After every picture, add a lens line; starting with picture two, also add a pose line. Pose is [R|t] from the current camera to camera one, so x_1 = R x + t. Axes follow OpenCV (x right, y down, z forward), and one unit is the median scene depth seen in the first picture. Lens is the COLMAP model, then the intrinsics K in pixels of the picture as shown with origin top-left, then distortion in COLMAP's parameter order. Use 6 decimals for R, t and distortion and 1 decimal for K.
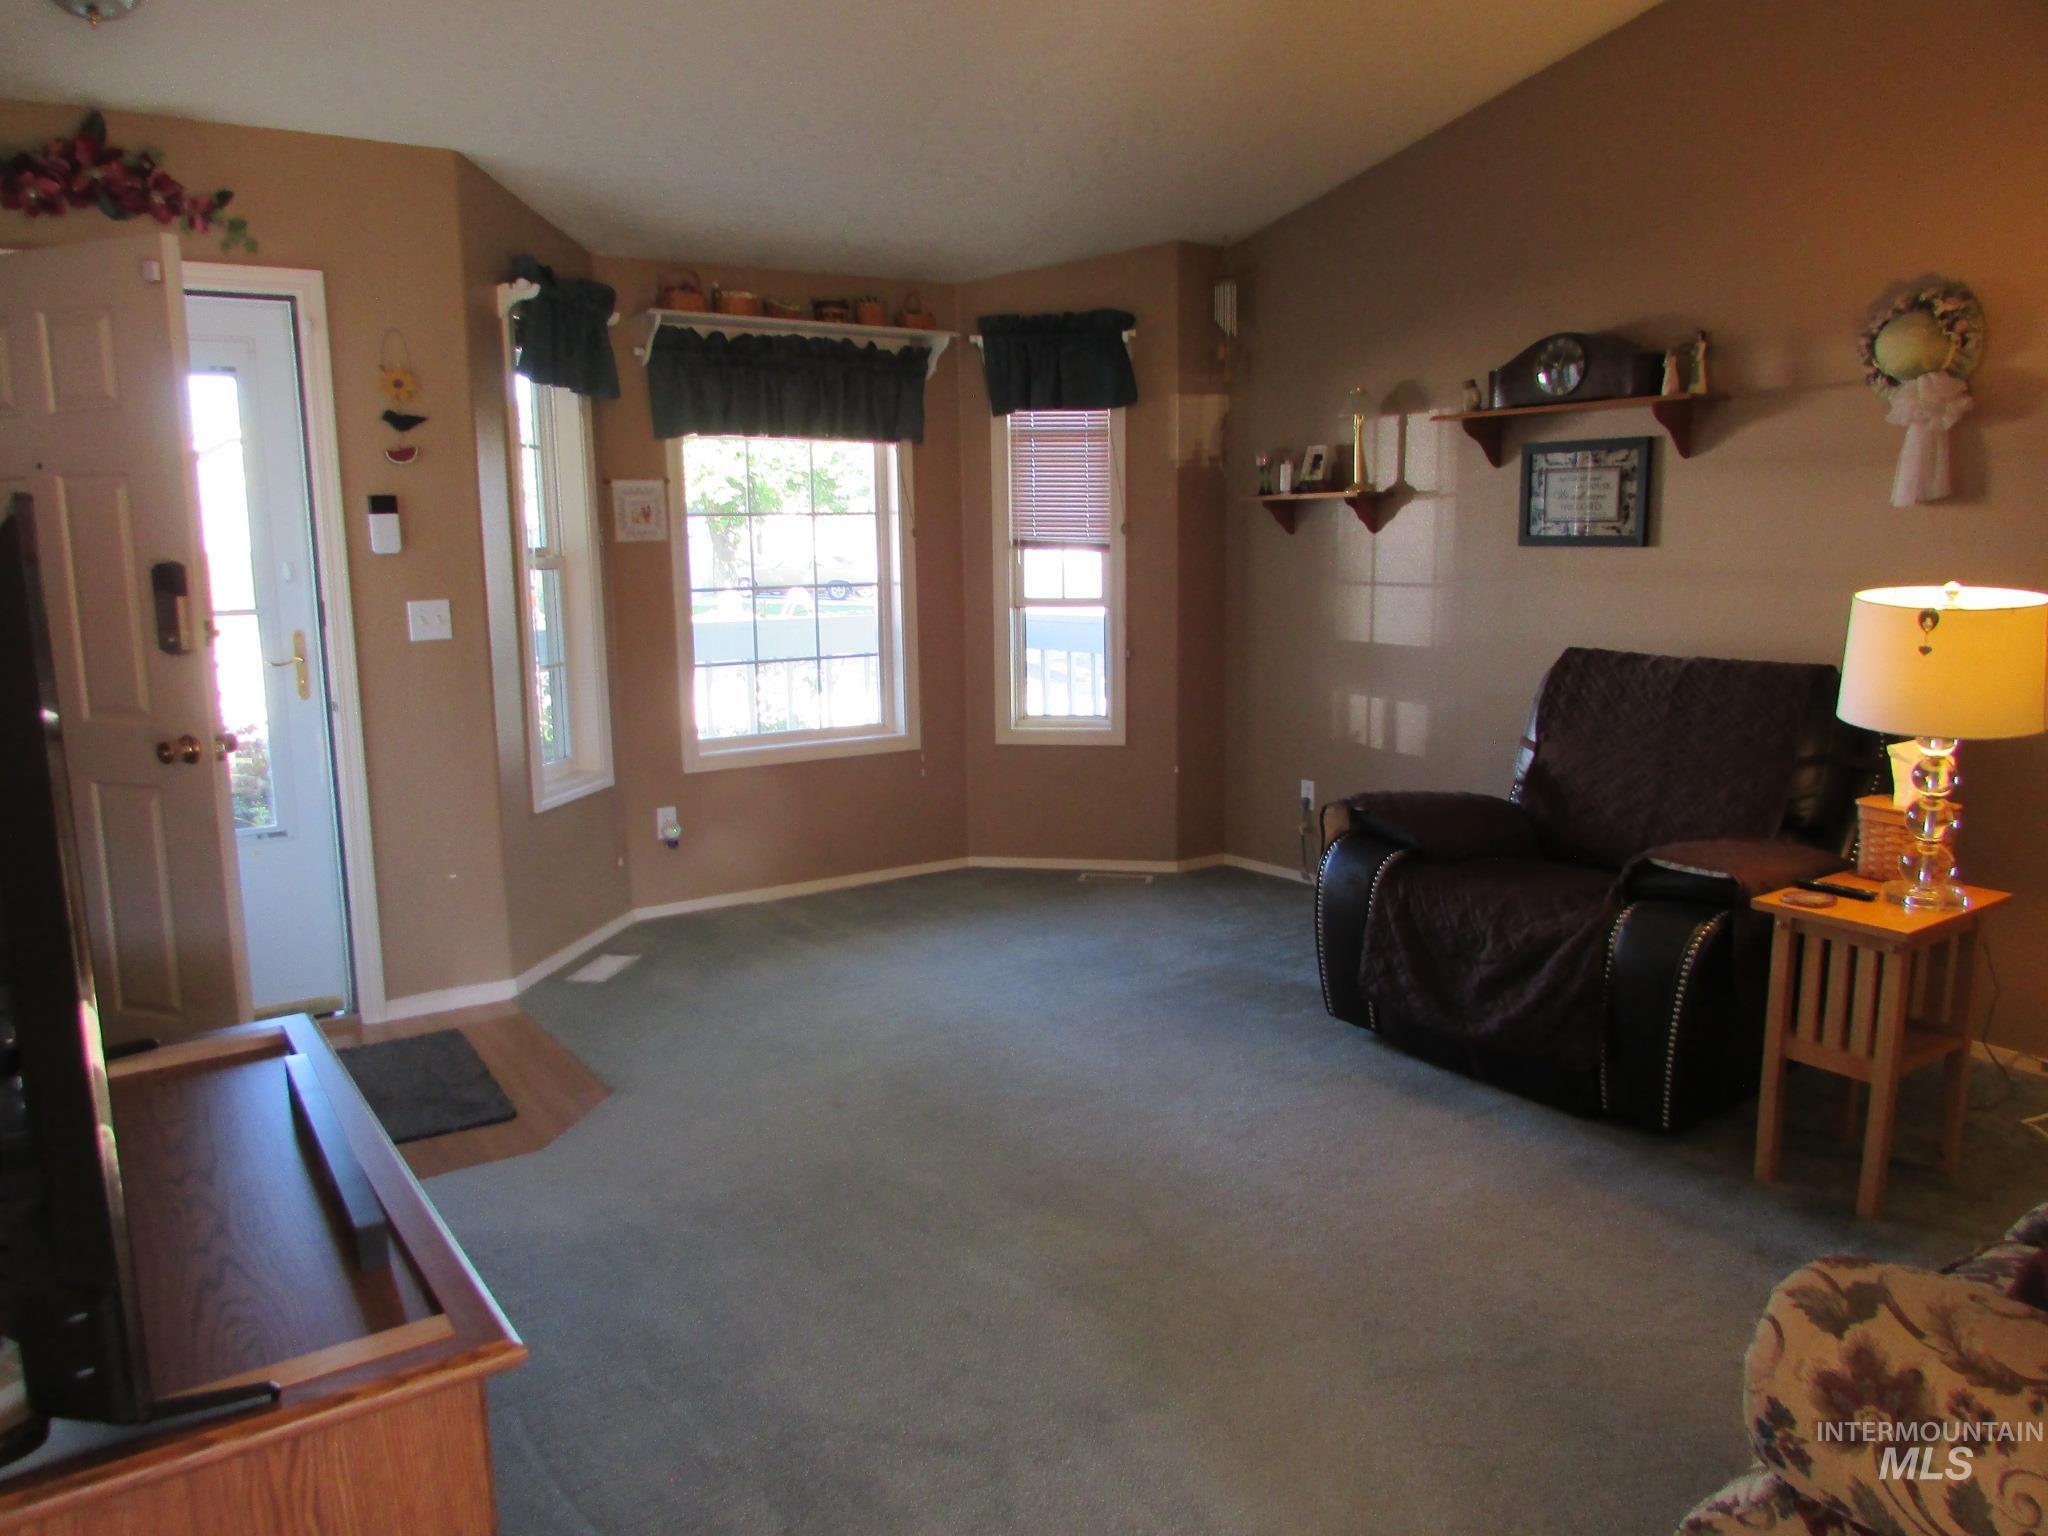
lens RADIAL K [[1453.9, 0, 1022.6], [0, 1453.9, 777.4], [0, 0, 1]] dist [-0.045443, 0.026619]
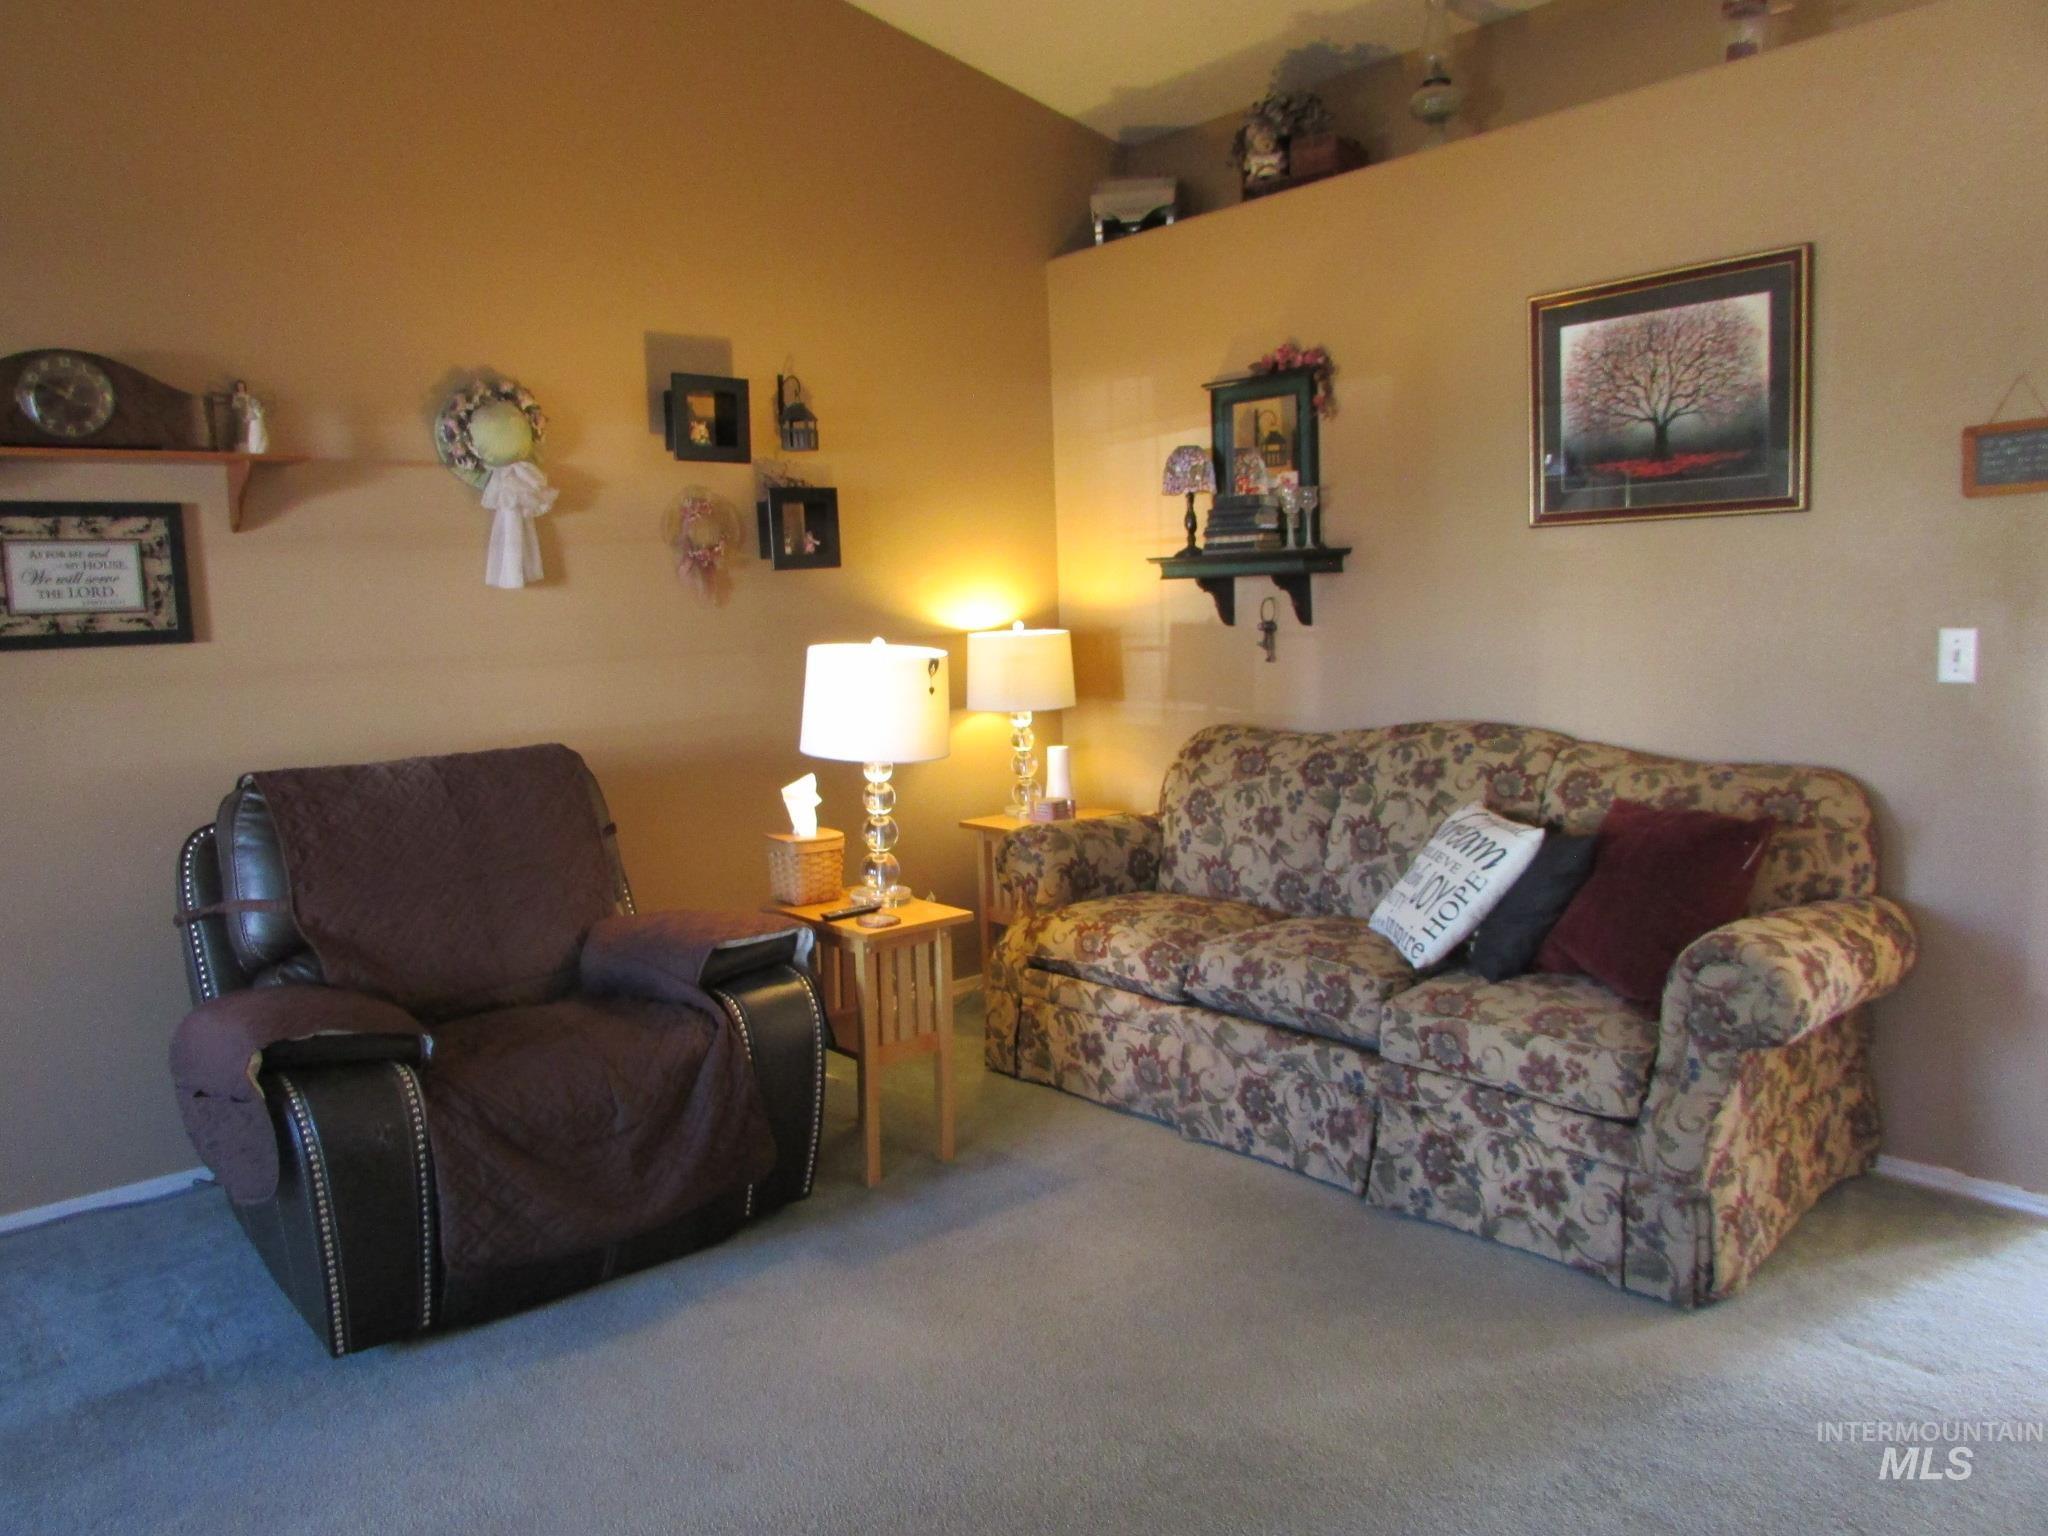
lens RADIAL K [[1453.9, 0, 1020.3], [0, 1453.9, 755.8], [0, 0, 1]] dist [-0.045443, 0.026619]
pose [[-0.108783, -0.096414, 0.989379, -0.404072], [0.199046, 0.973016, 0.116704, -0.105026], [-0.973934, 0.209628, -0.086656, 0.663104]]
